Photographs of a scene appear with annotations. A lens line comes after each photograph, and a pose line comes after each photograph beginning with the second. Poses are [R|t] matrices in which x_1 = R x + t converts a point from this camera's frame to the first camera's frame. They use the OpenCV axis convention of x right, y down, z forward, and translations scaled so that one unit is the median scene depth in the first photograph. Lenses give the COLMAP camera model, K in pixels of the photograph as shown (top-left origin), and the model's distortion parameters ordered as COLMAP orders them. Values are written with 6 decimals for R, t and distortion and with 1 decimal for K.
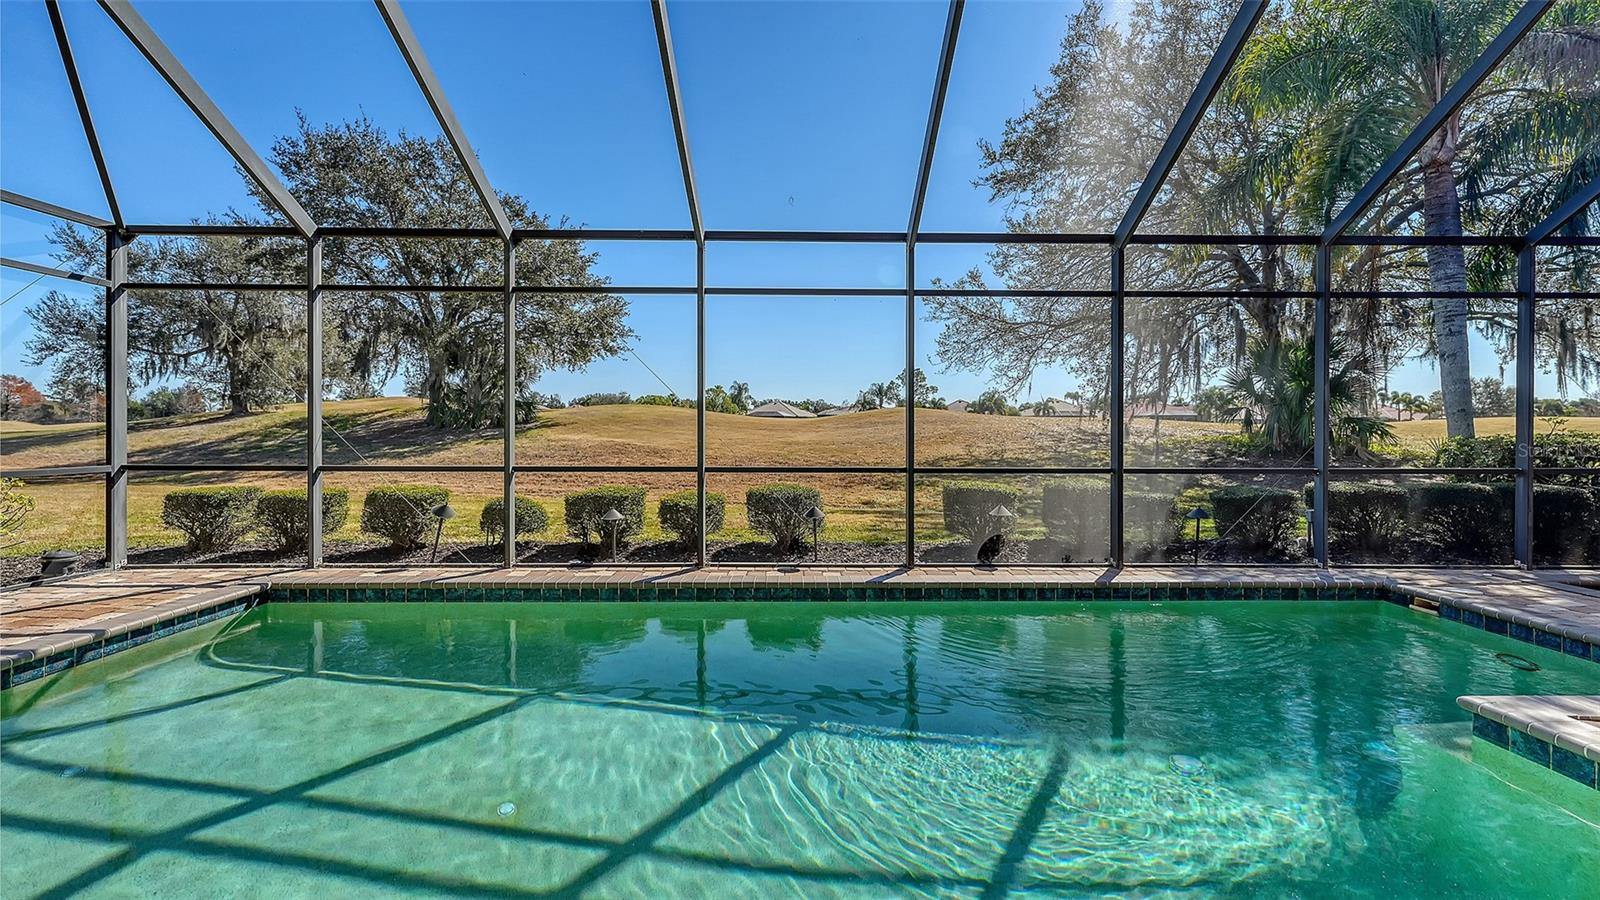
lens RADIAL K [[659.2, 0, 813.9], [0, 659.2, 434.8], [0, 0, 1]] dist [-0.011923, -0.001045]
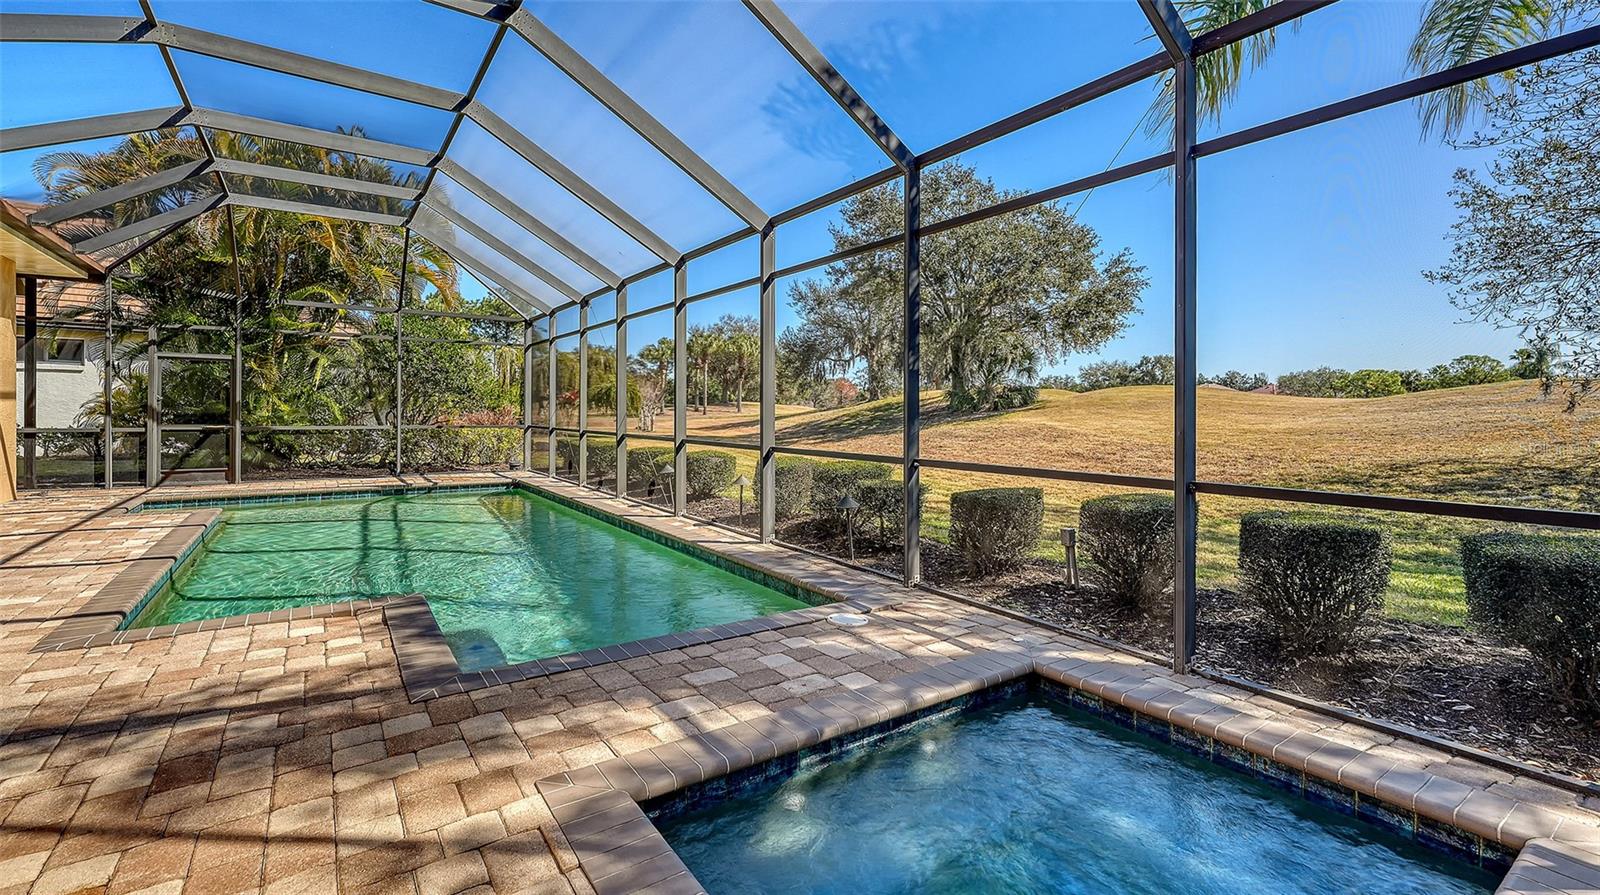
lens RADIAL K [[689.2, 0, 785.8], [0, 689.2, 435.3], [0, 0, 1]] dist [0.000695, -0.000081]
pose [[0.564930, 0.026414, -0.824716, 0.281146], [-0.009096, 0.999626, 0.025785, 0.002578], [0.825088, -0.007065, 0.564959, 0.079823]]
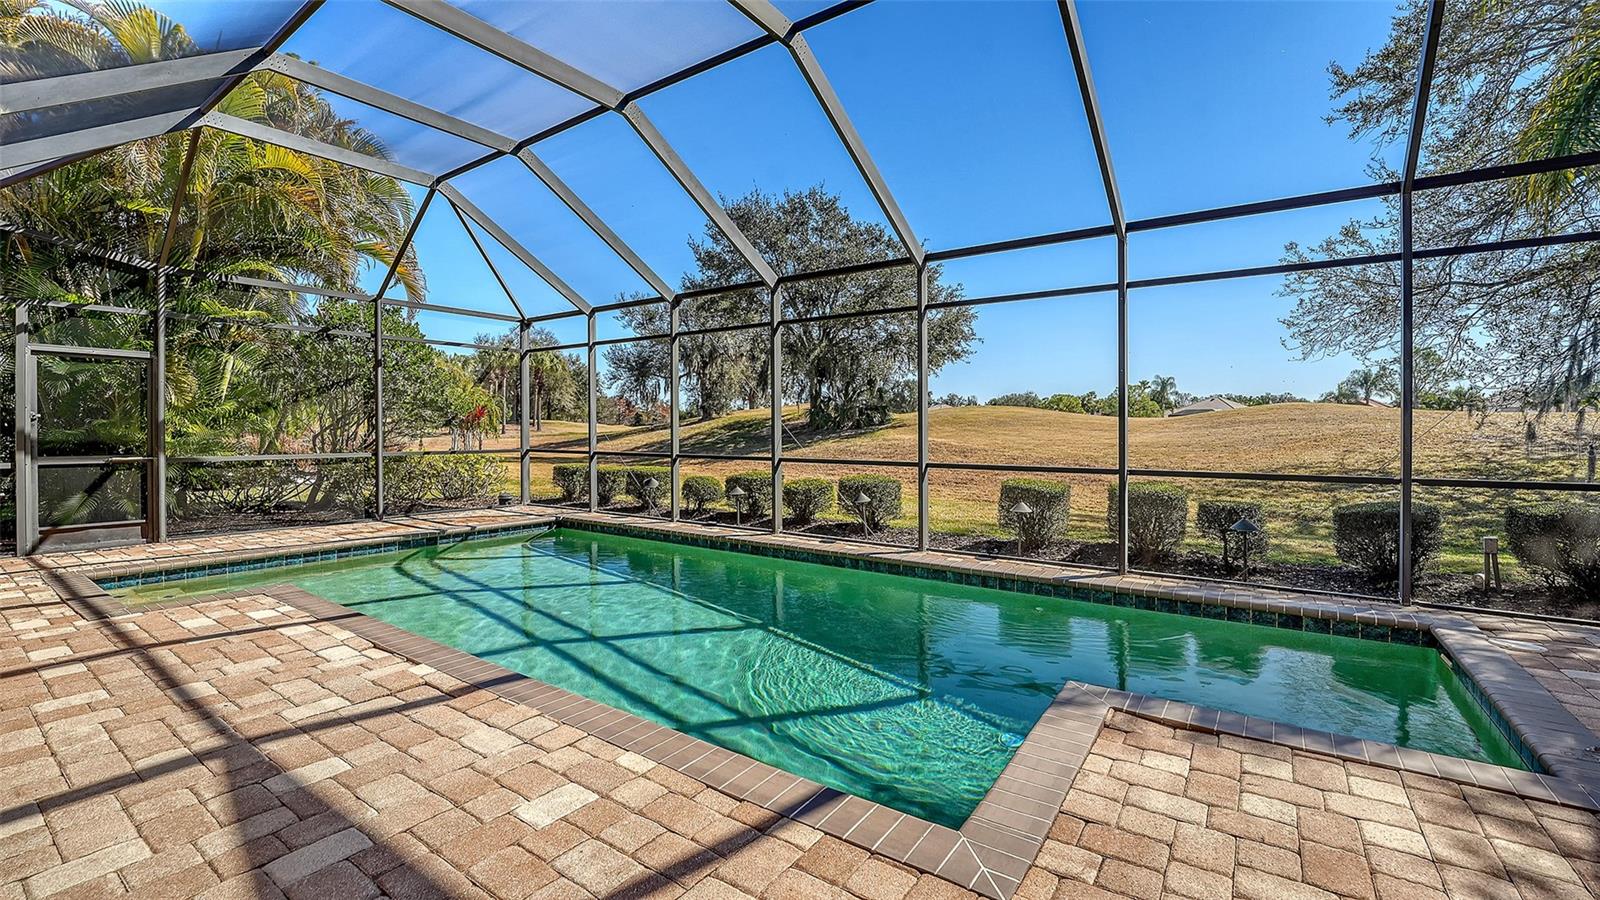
lens RADIAL K [[659.2, 0, 790.7], [0, 659.2, 438.4], [0, 0, 1]] dist [-0.011923, -0.001045]
pose [[0.801450, 0.007760, -0.598011, 0.131160], [-0.005370, 0.999969, 0.005780, 0.000454], [0.598037, -0.001421, 0.801467, -0.010179]]
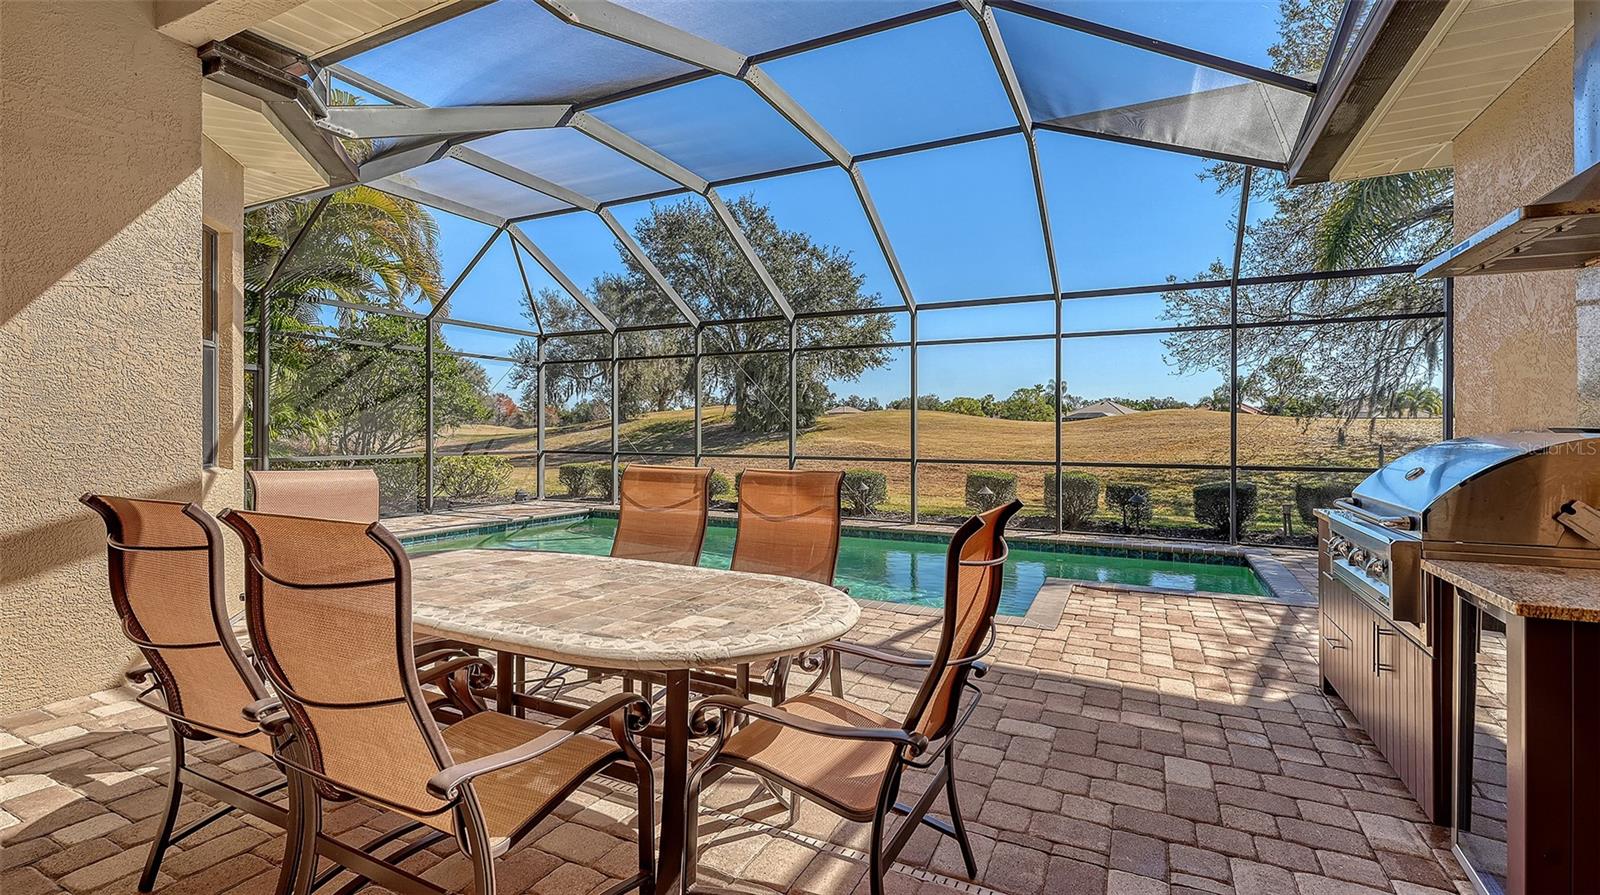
lens RADIAL K [[689.2, 0, 780.9], [0, 689.2, 439.0], [0, 0, 1]] dist [0.000695, -0.000081]
pose [[0.874383, 0.005534, -0.485206, 0.132752], [-0.005199, 0.999984, 0.002036, 0.000512], [0.485209, 0.000742, 0.874398, -0.110606]]
